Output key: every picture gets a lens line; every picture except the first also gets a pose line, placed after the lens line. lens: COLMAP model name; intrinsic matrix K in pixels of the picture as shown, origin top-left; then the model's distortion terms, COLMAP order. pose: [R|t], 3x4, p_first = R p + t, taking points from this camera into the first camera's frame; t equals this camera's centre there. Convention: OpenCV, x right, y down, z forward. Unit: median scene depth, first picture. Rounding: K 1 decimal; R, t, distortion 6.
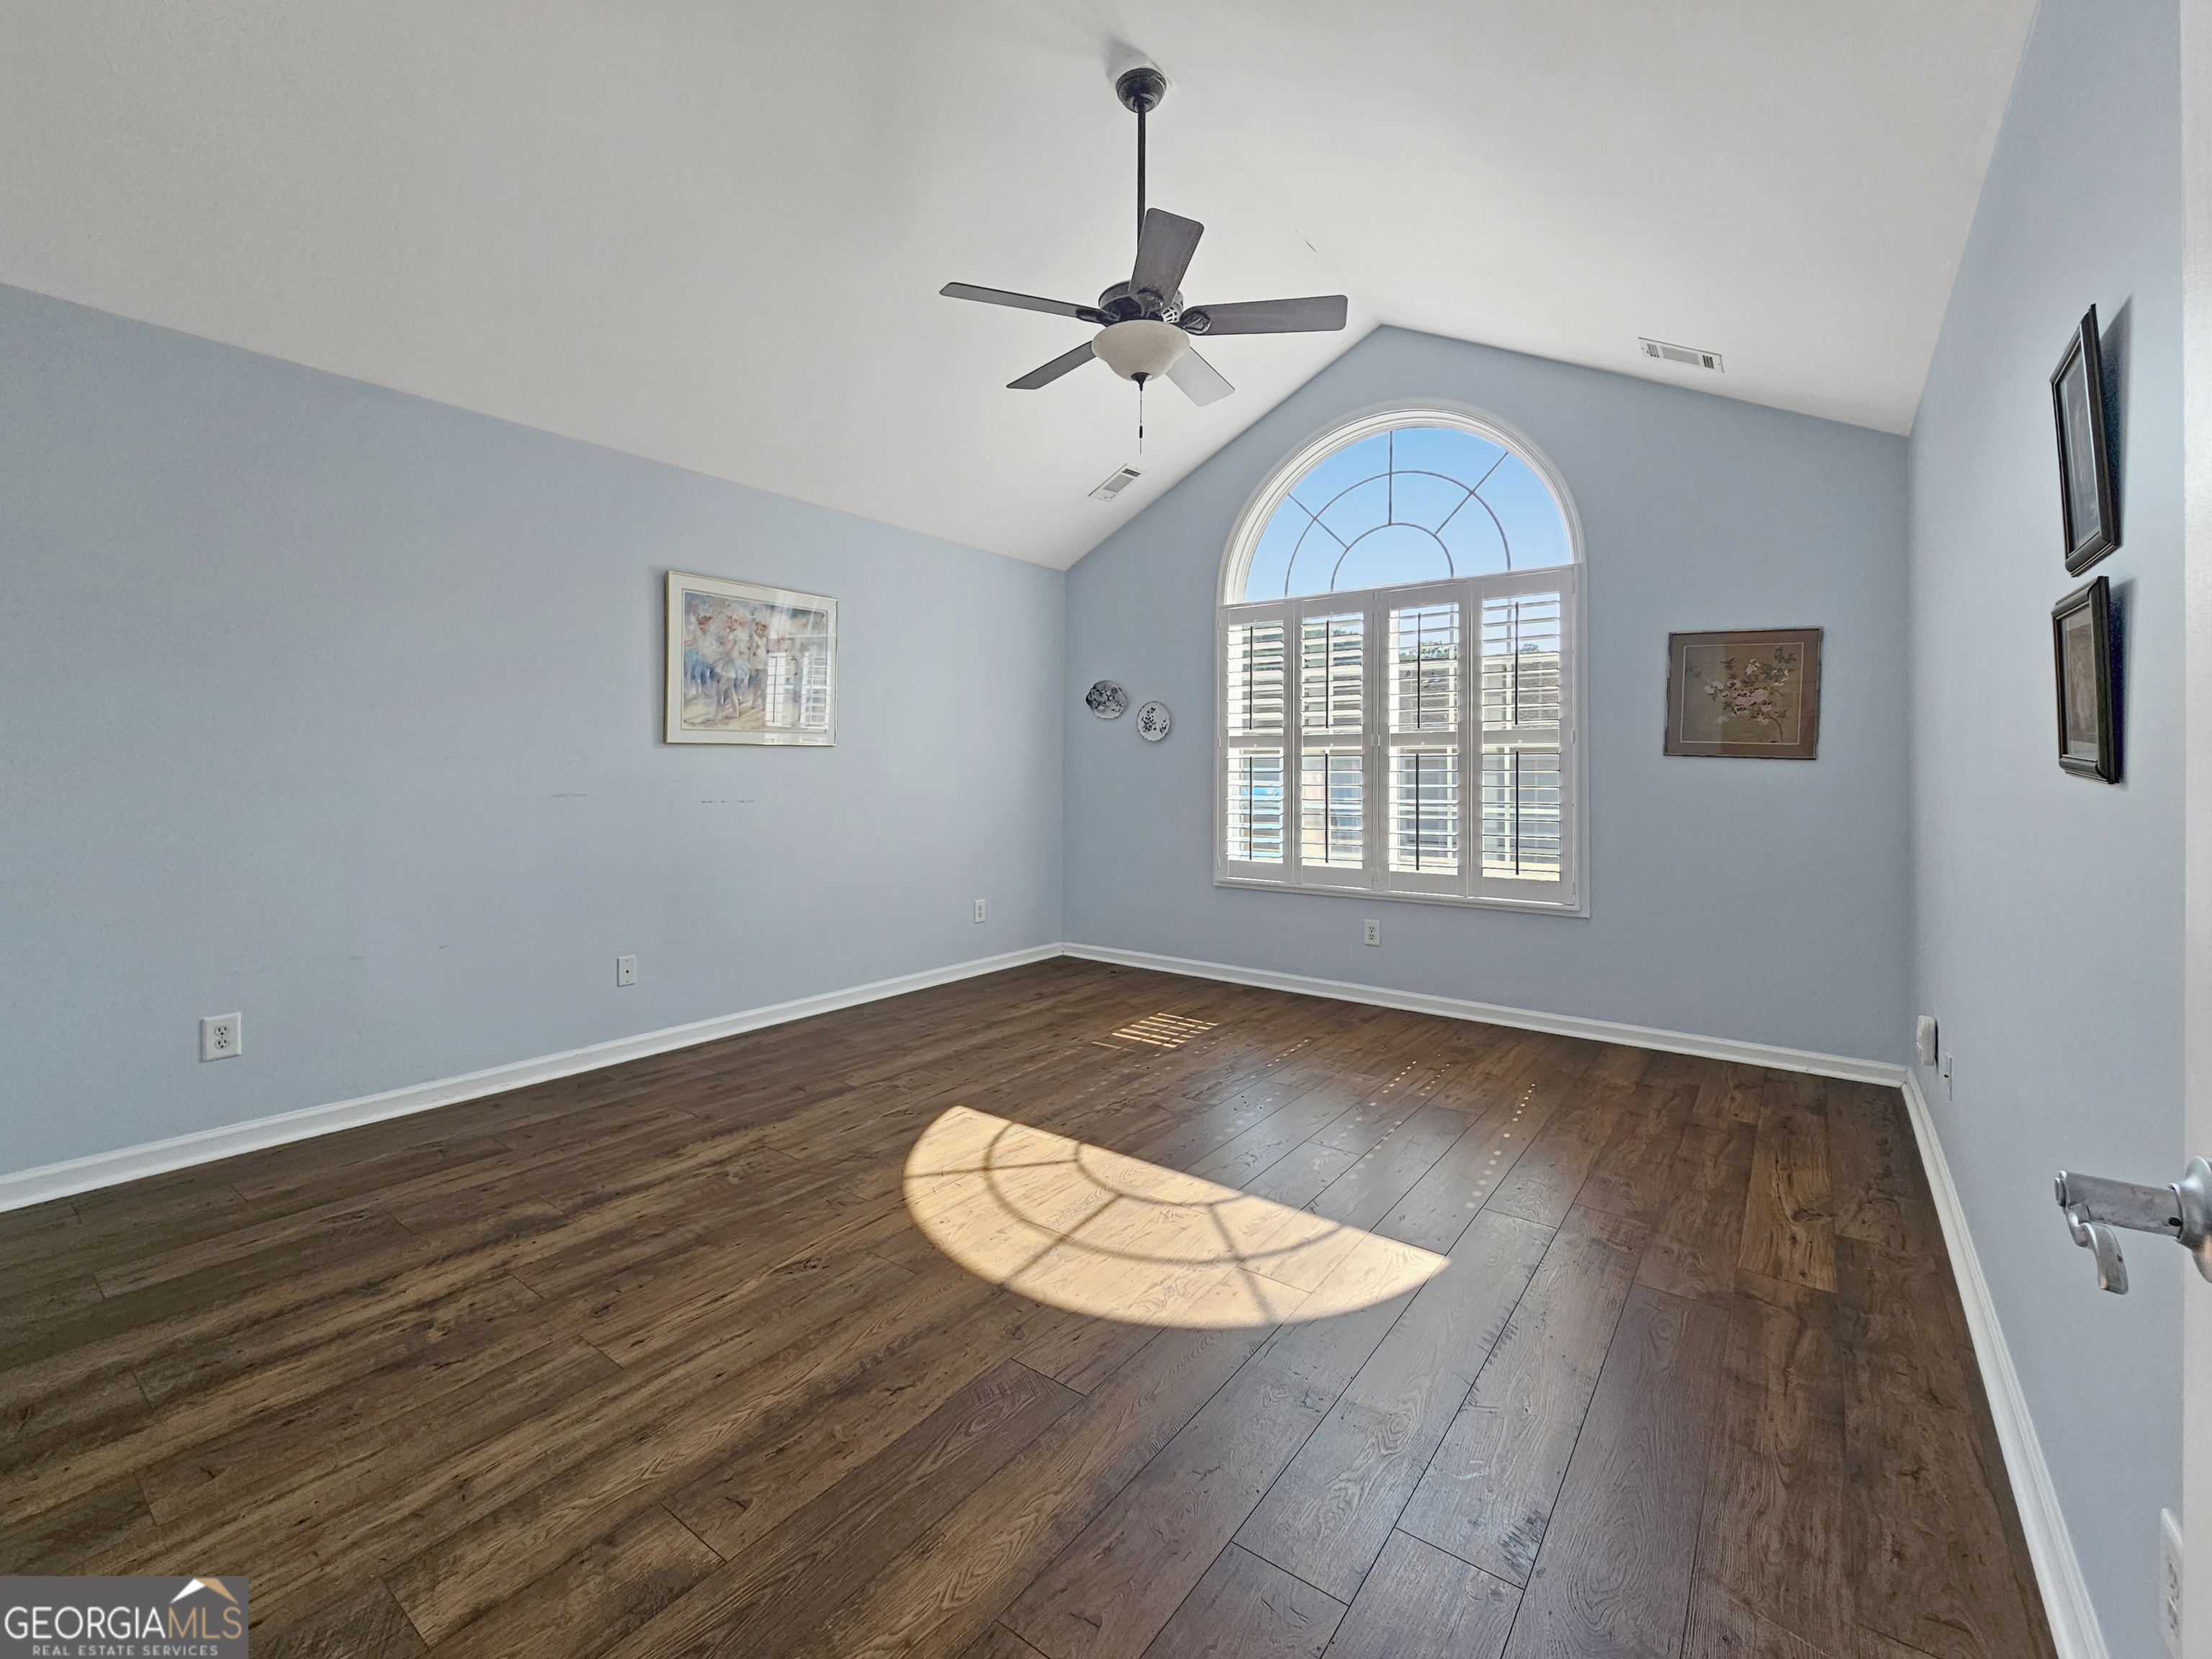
lens RADIAL K [[943.0, 0, 1083.9], [0, 943.0, 823.8], [0, 0, 1]] dist [-0.001737, 0.000128]
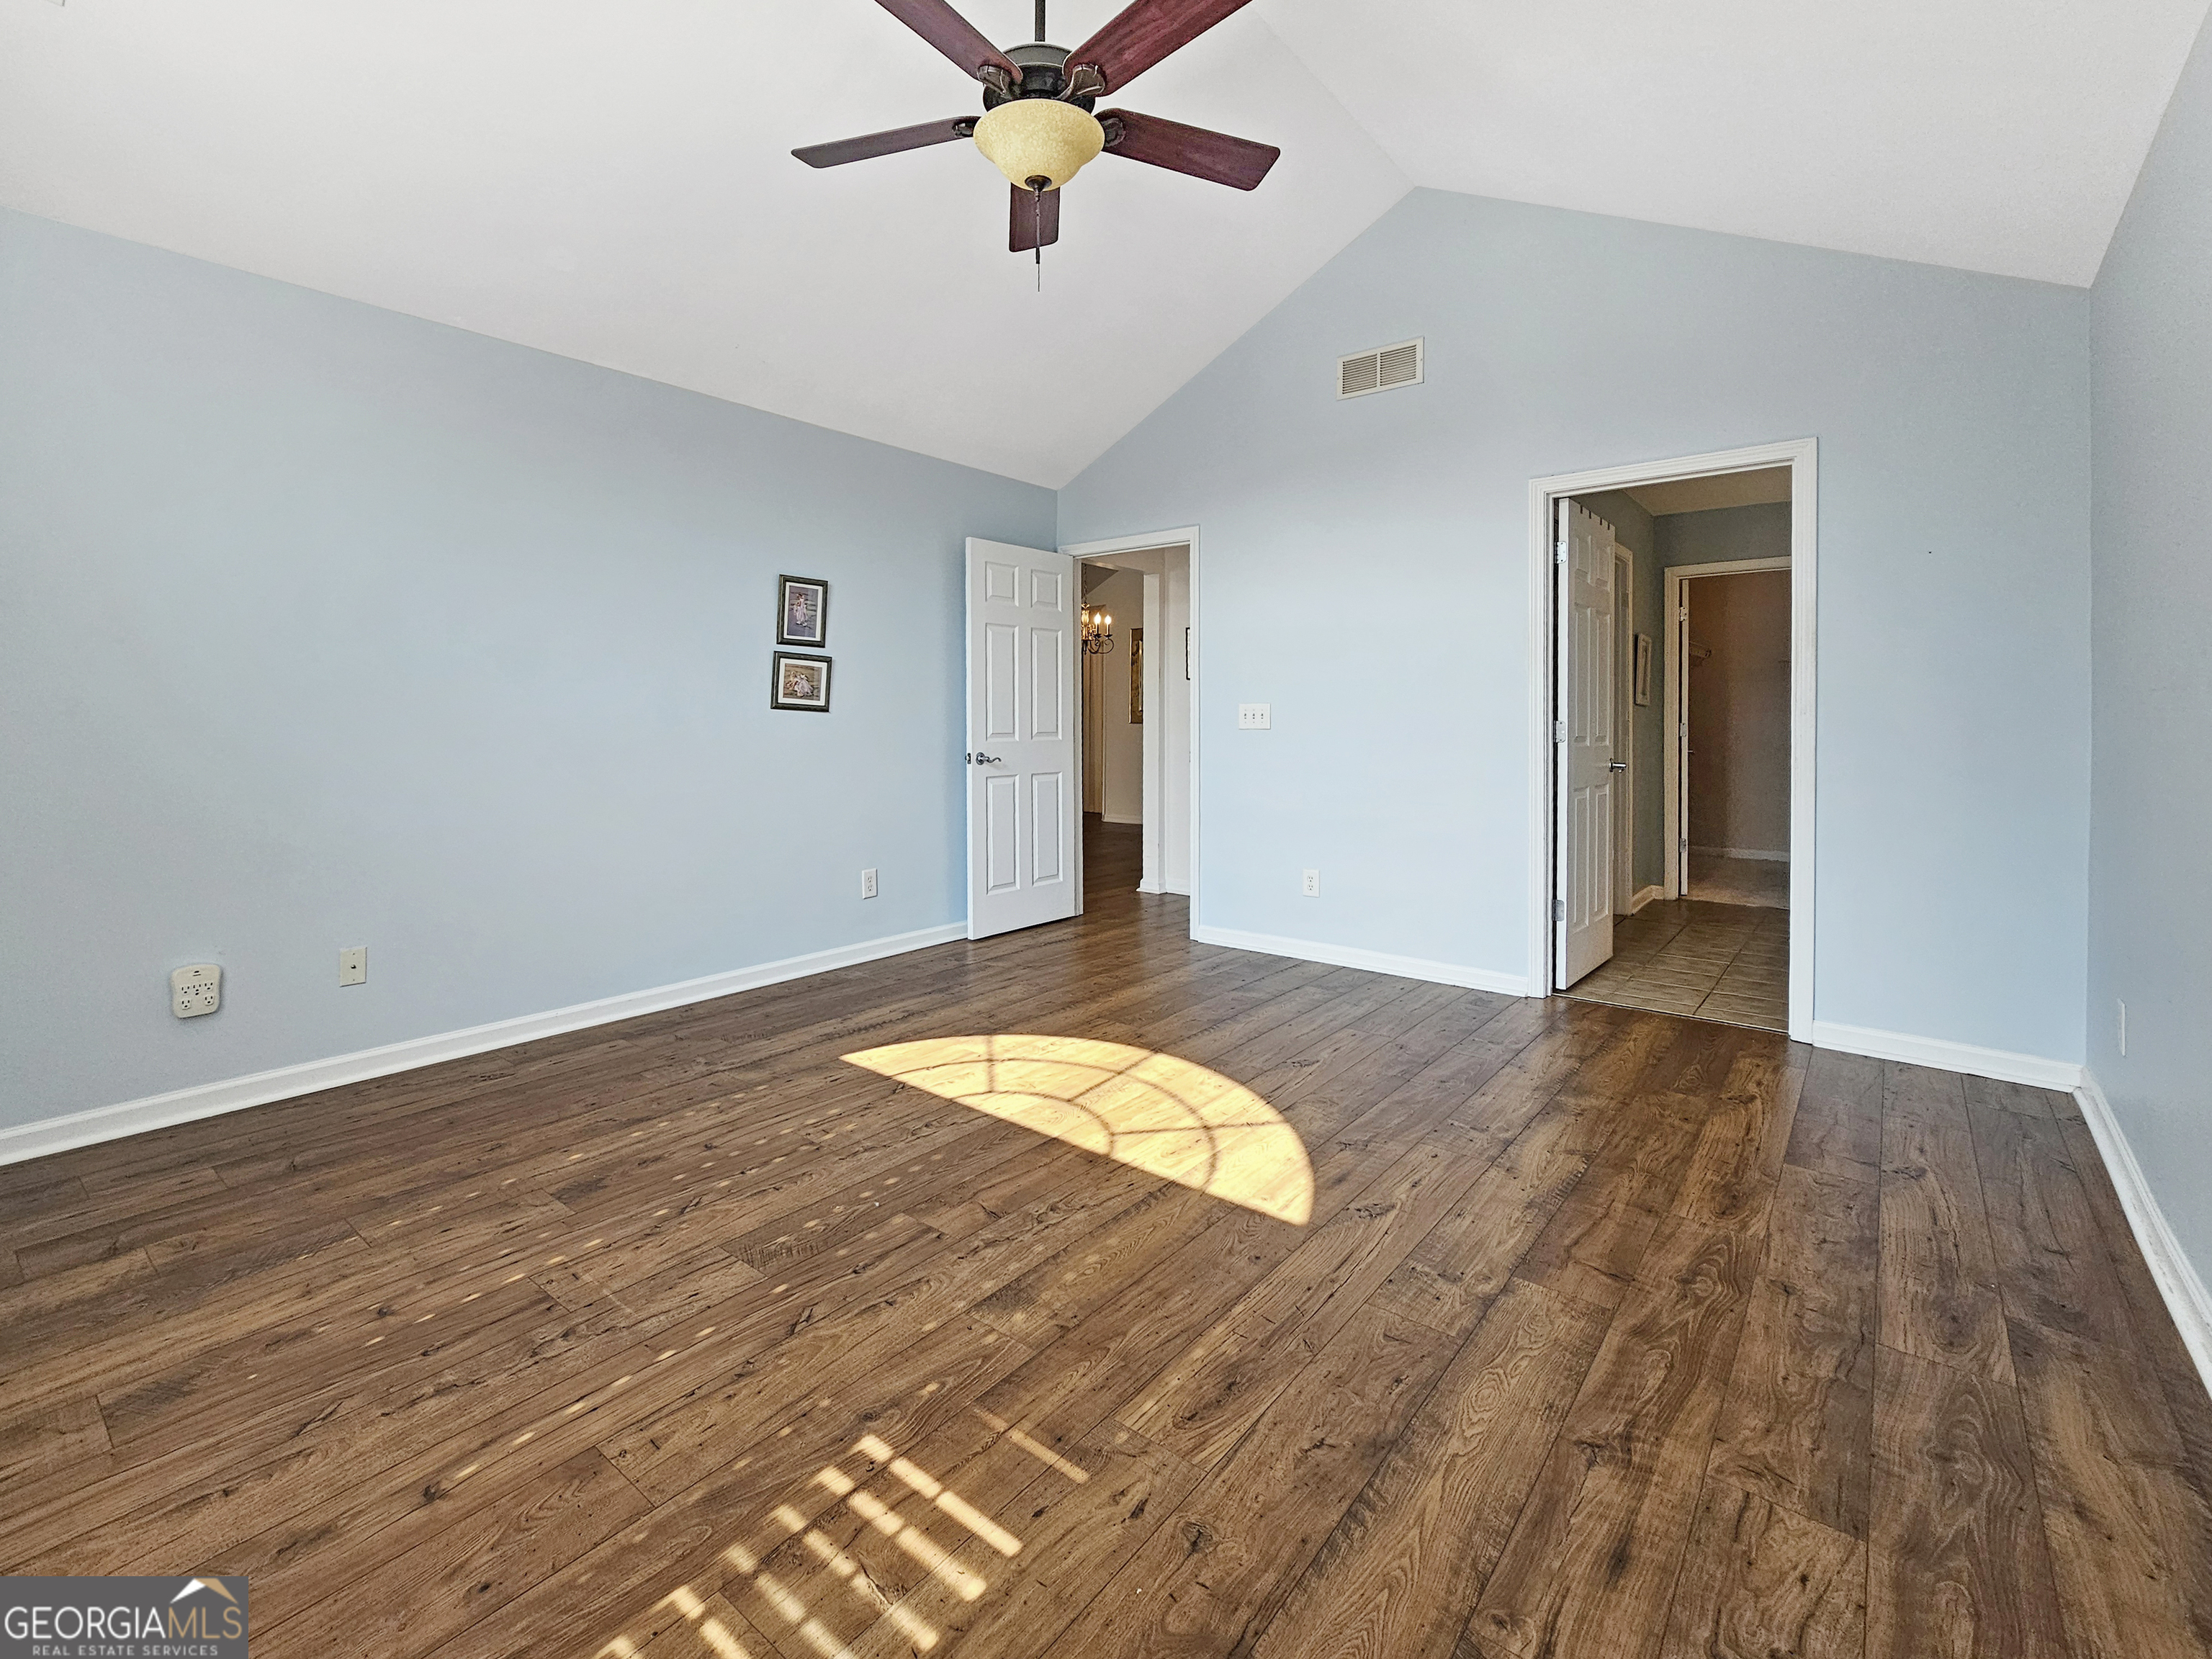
lens RADIAL K [[943.0, 0, 1083.9], [0, 943.0, 823.8], [0, 0, 1]] dist [-0.001737, 0.000128]
pose [[-0.999859, -0.009940, 0.013546, 0.009390], [-0.007509, 0.985588, 0.168996, -0.092963], [-0.015031, 0.168870, -0.985524, 1.884397]]
